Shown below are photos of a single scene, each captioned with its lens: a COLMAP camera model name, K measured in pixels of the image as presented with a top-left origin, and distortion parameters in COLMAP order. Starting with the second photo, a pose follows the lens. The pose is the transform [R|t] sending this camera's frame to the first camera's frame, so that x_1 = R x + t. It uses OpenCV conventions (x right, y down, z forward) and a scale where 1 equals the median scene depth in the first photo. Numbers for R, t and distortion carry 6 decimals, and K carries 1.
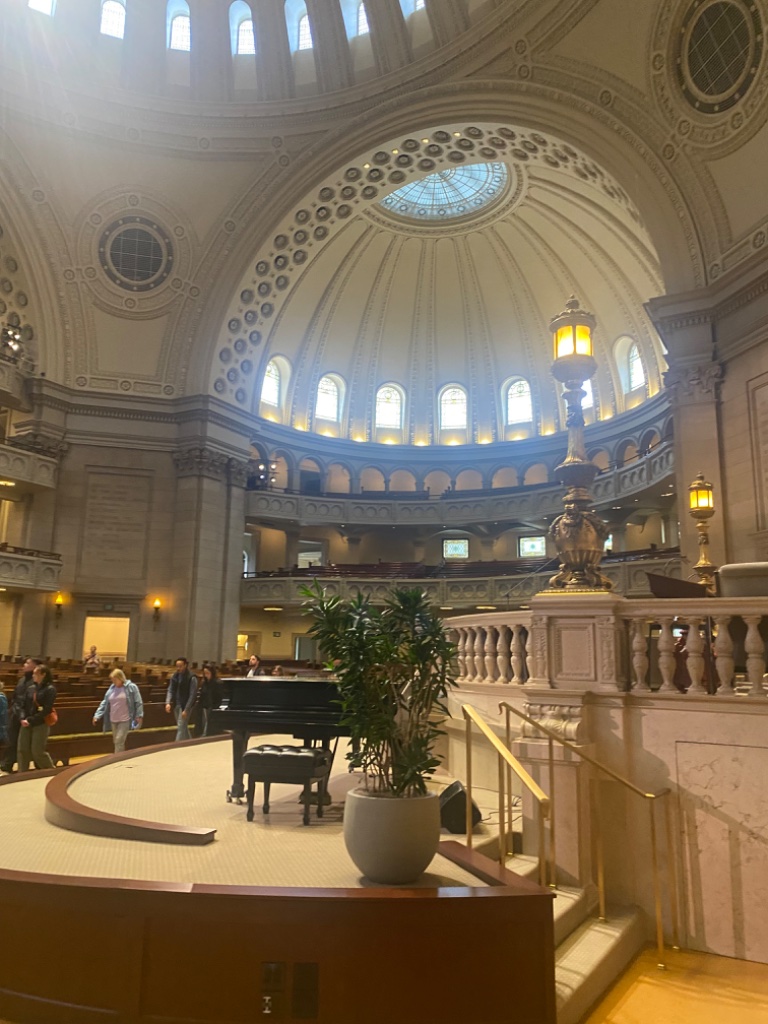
lens RADIAL K [[807.3, 0, 410.0], [0, 807.3, 507.8], [0, 0, 1]] dist [-0.006912, 0.027724]
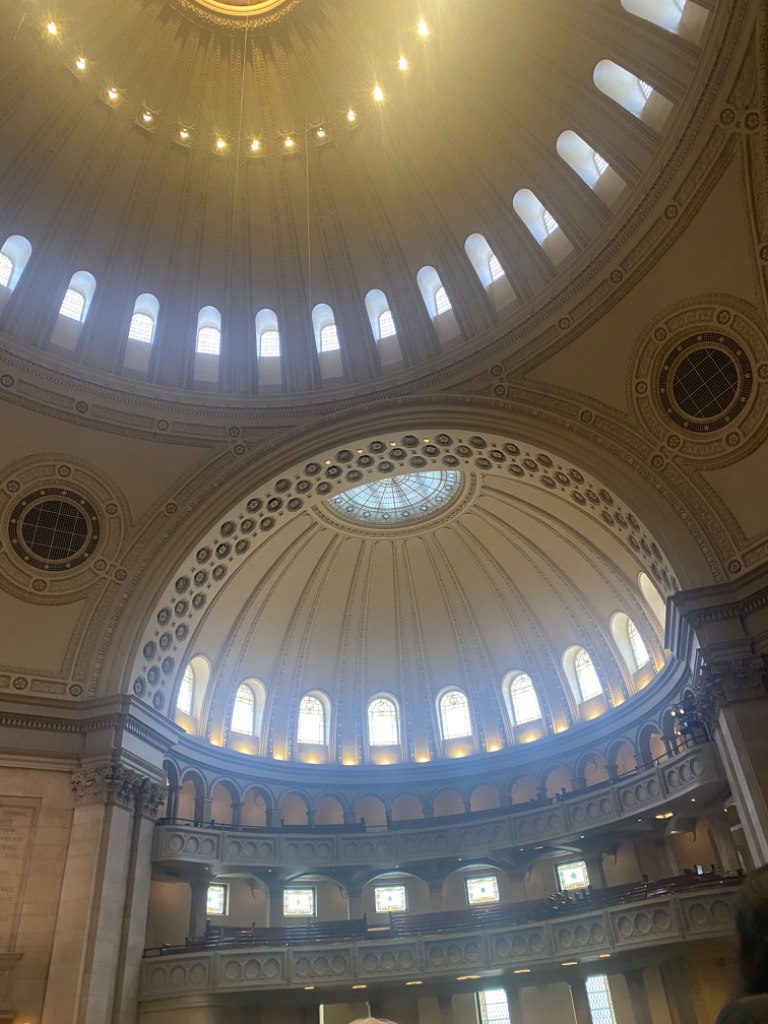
lens RADIAL K [[770.1, 0, 381.1], [0, 770.1, 508.5], [0, 0, 1]] dist [0.052291, -0.074329]
pose [[0.958854, 0.083013, 0.271492, -0.232903], [0.038272, 0.909770, -0.413345, 0.019202], [-0.281308, 0.406728, 0.869159, 0.177859]]
